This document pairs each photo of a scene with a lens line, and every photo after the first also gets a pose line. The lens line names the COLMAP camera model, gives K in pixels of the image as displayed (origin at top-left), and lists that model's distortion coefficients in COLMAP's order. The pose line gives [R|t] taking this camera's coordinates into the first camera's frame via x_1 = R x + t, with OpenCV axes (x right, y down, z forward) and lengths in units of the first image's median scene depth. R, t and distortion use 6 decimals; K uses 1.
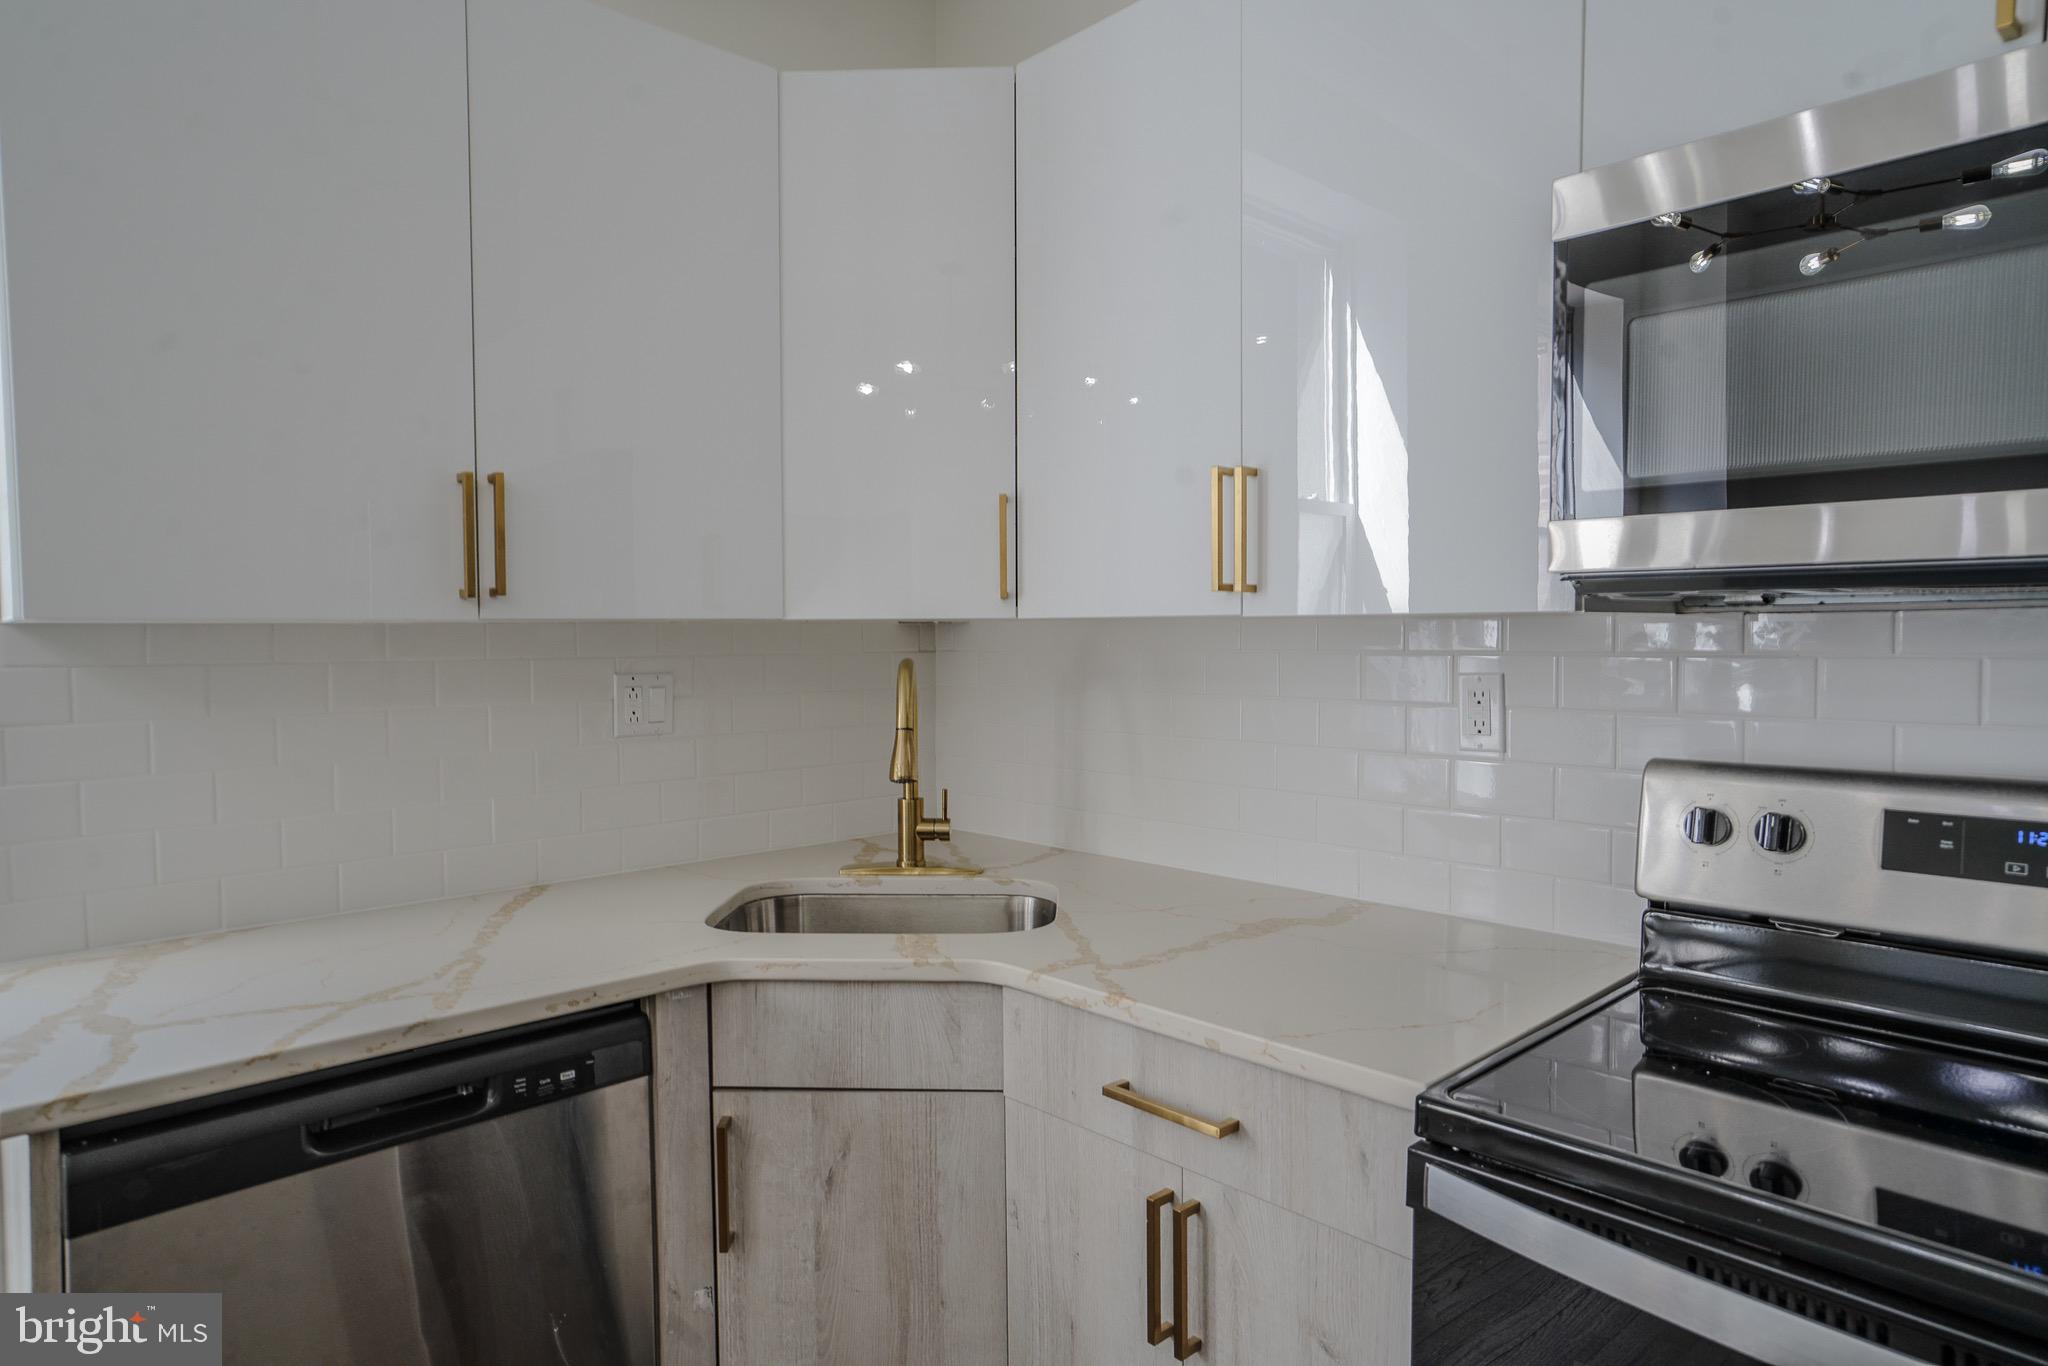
lens RADIAL K [[1200.5, 0, 1030.6], [0, 1200.5, 673.2], [0, 0, 1]] dist [0.001744, 0.001496]
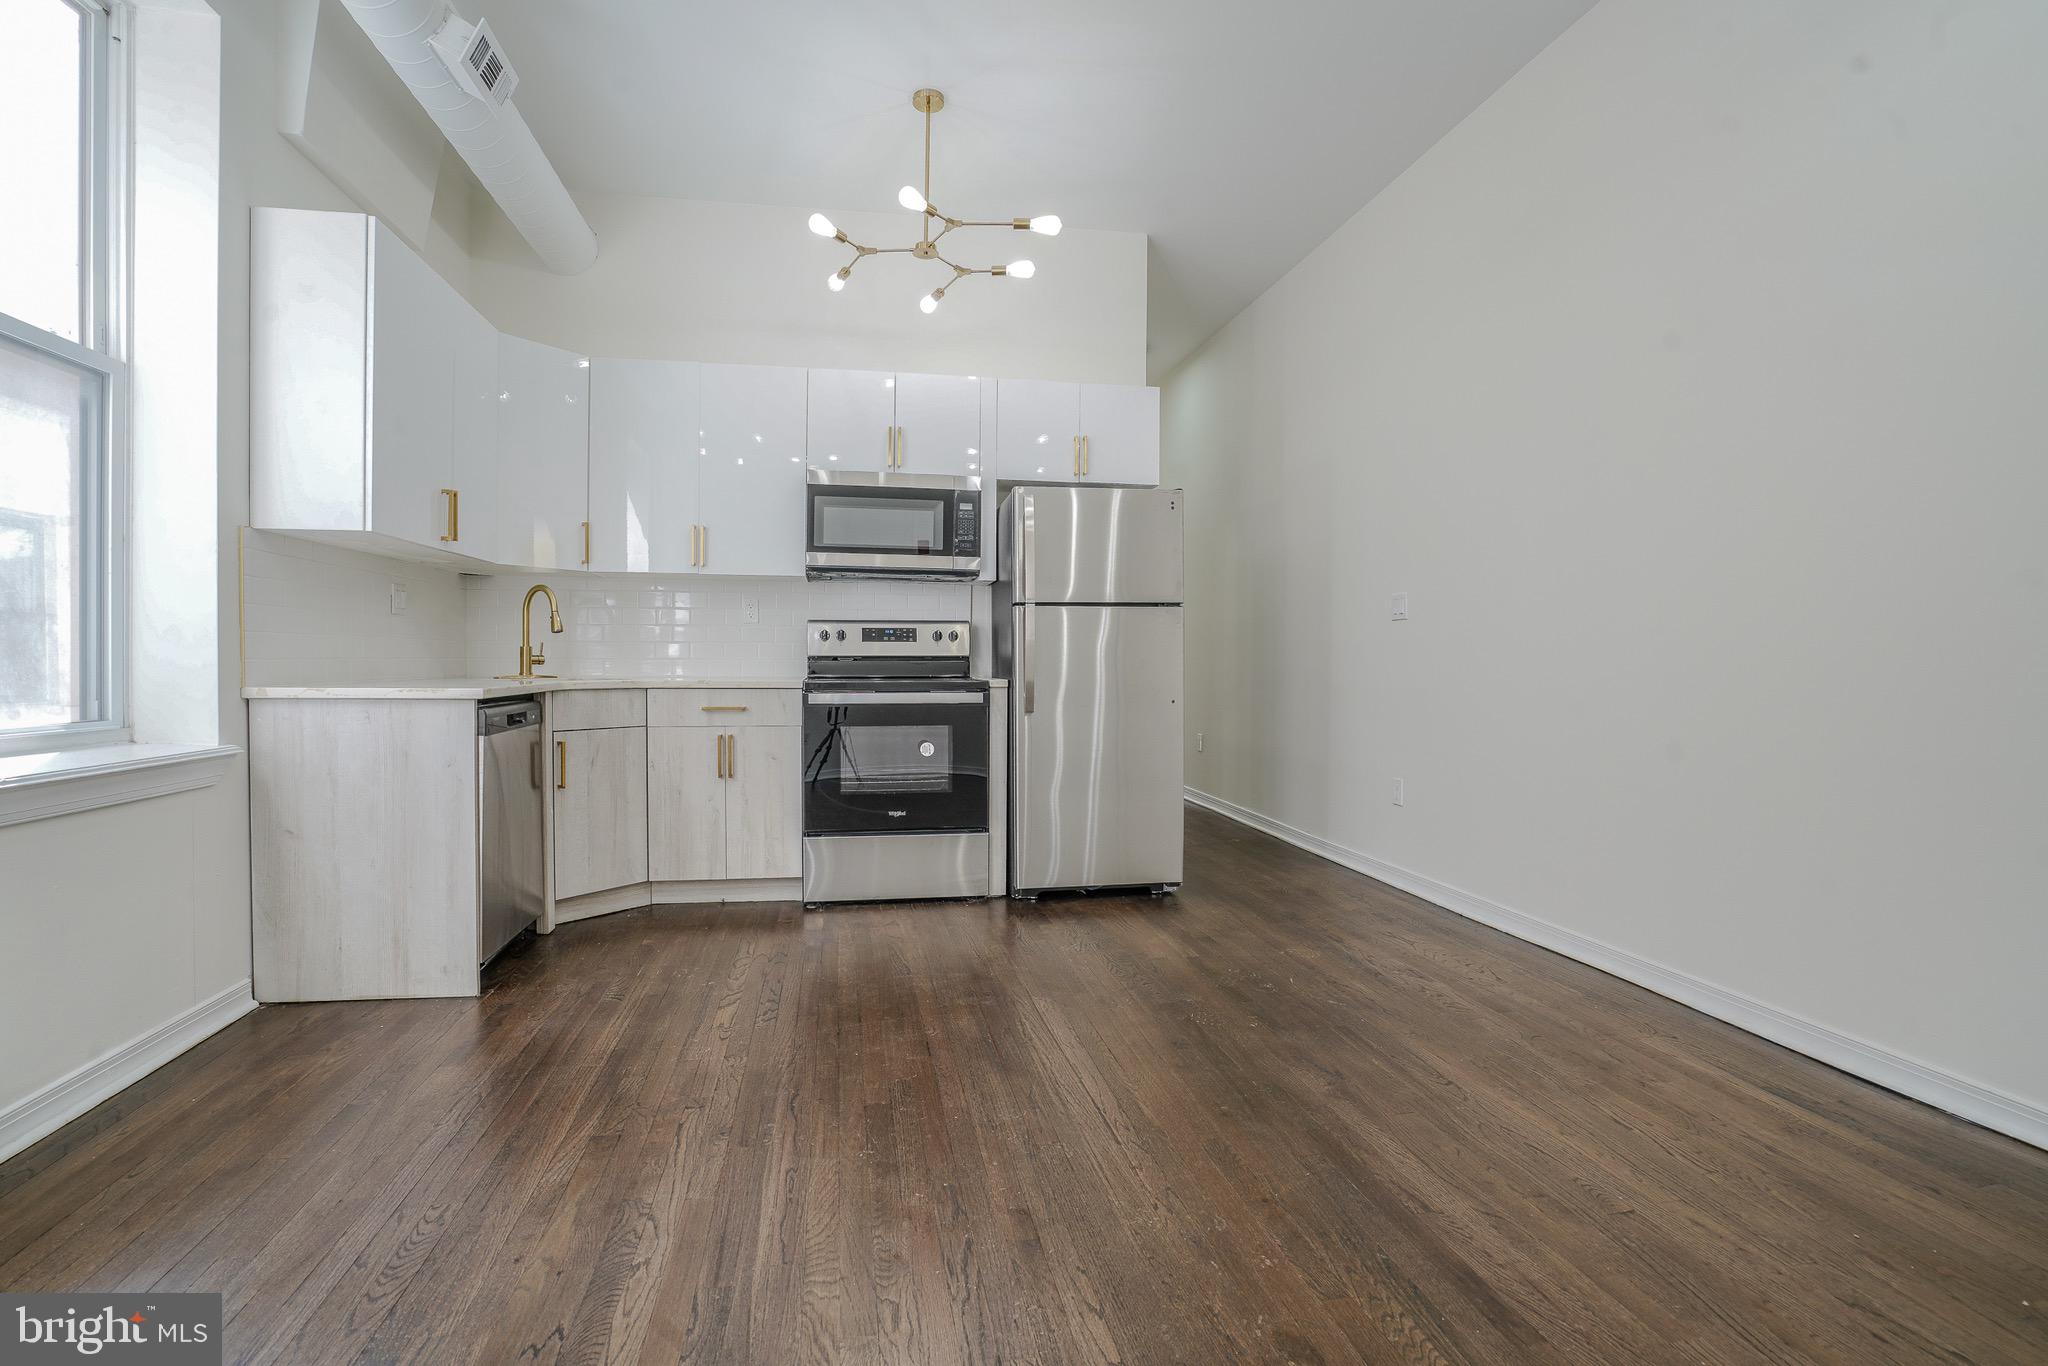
lens RADIAL K [[971.7, 0, 1006.1], [0, 971.7, 676.7], [0, 0, 1]] dist [-0.061139, 0.025670]
pose [[0.548931, -0.005074, 0.835852, -1.527455], [0.017621, 0.999830, -0.005502, 0.254818], [-0.835682, 0.017749, 0.548927, -1.063080]]
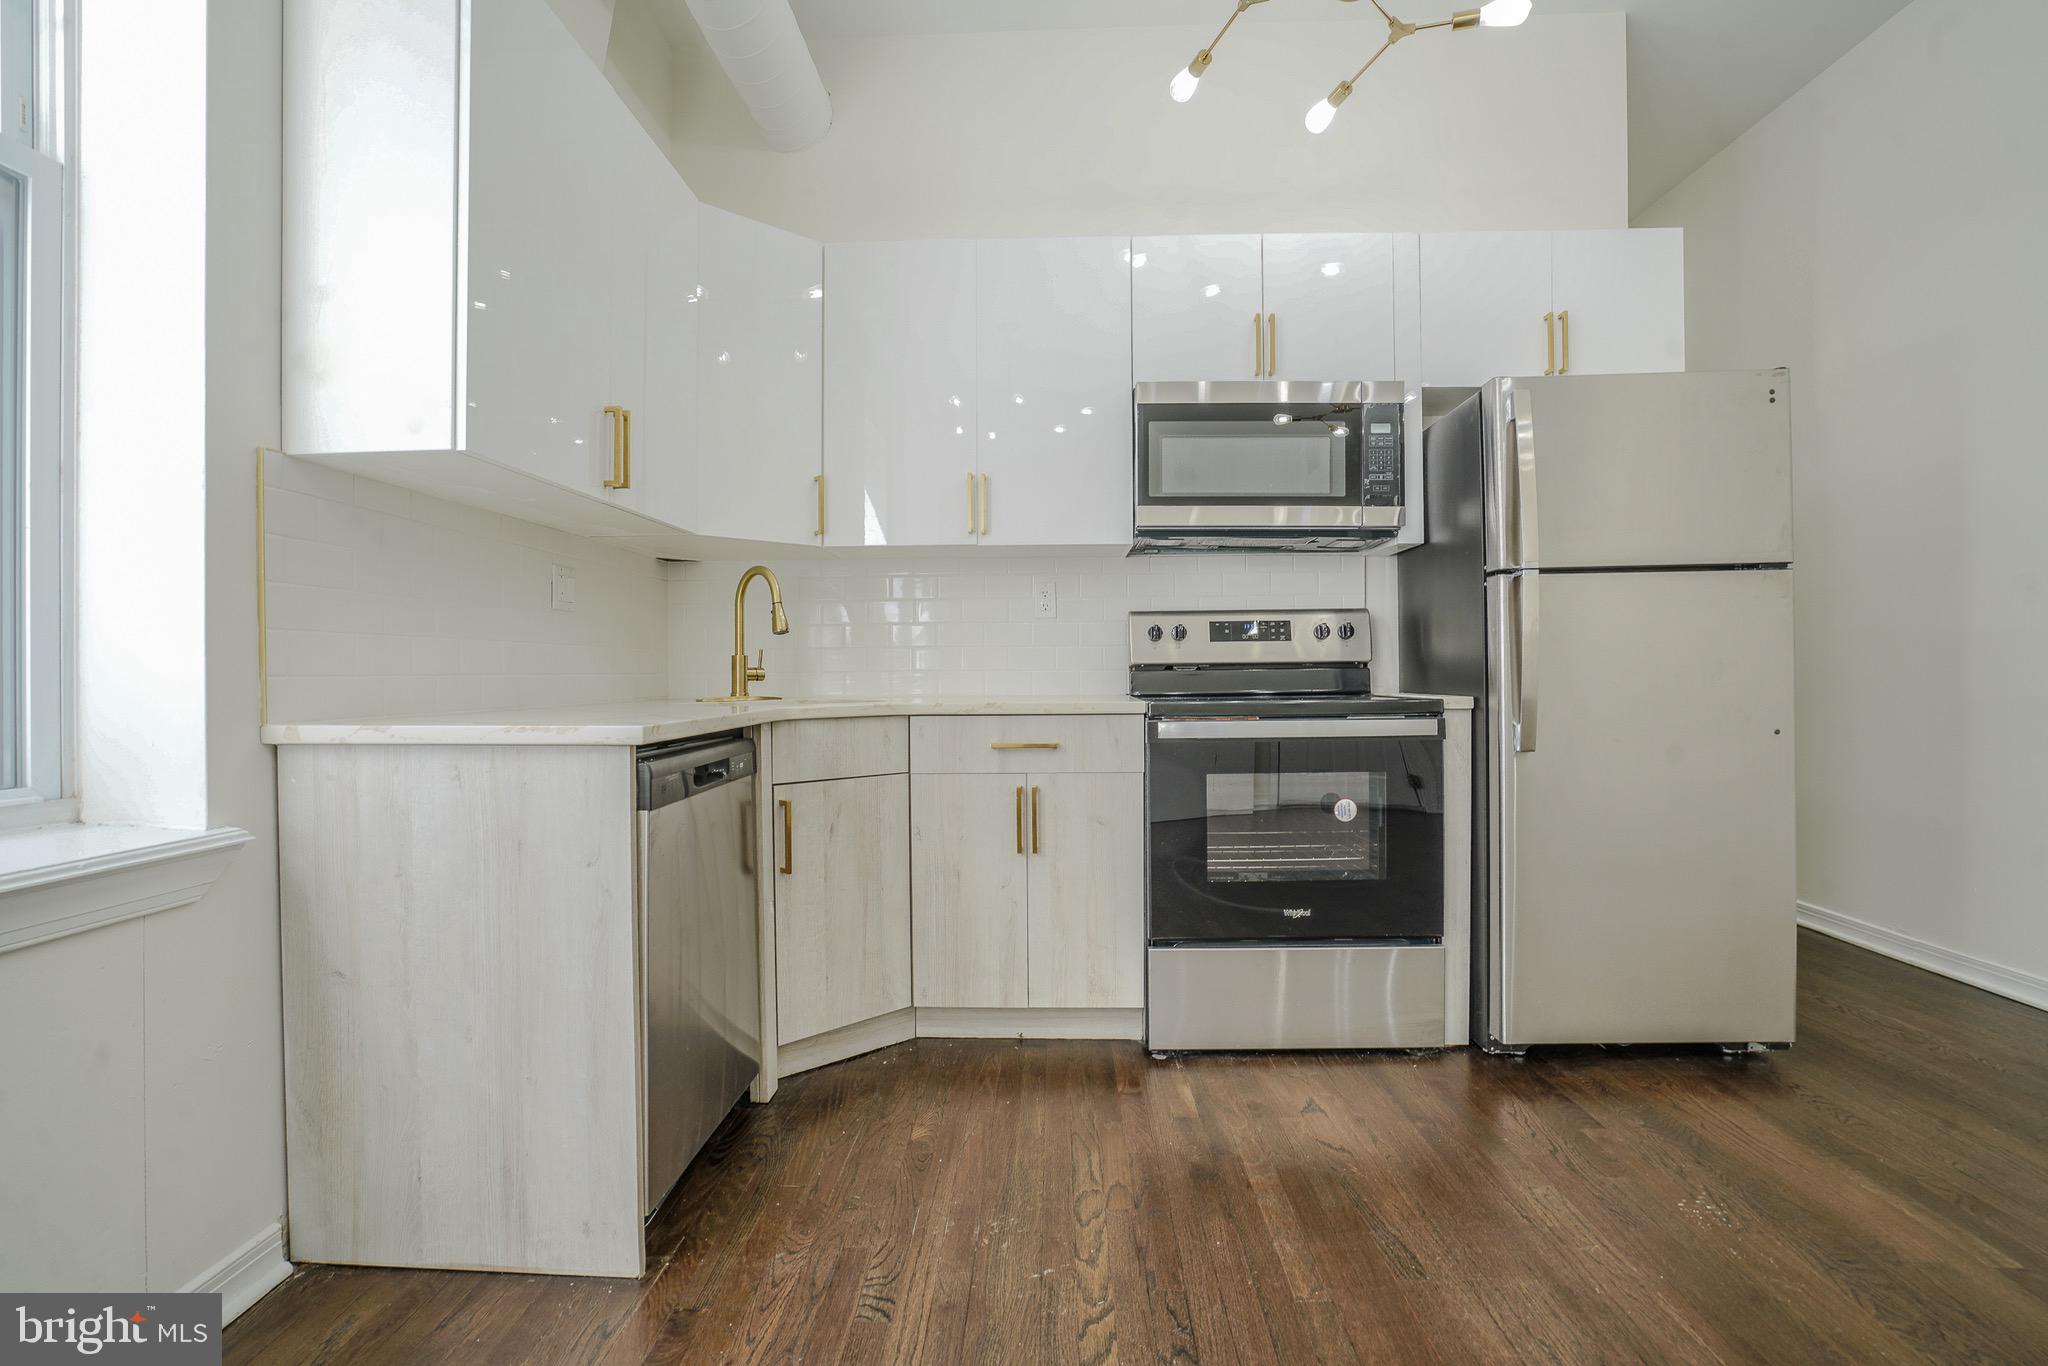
lens RADIAL K [[956.7, 0, 1016.1], [0, 956.7, 677.4], [0, 0, 1]] dist [-0.059187, 0.022123]
pose [[0.711006, -0.001686, 0.703184, -0.990818], [0.025198, 0.999416, -0.023082, 0.233217], [-0.702734, 0.034130, 0.710633, -0.237495]]
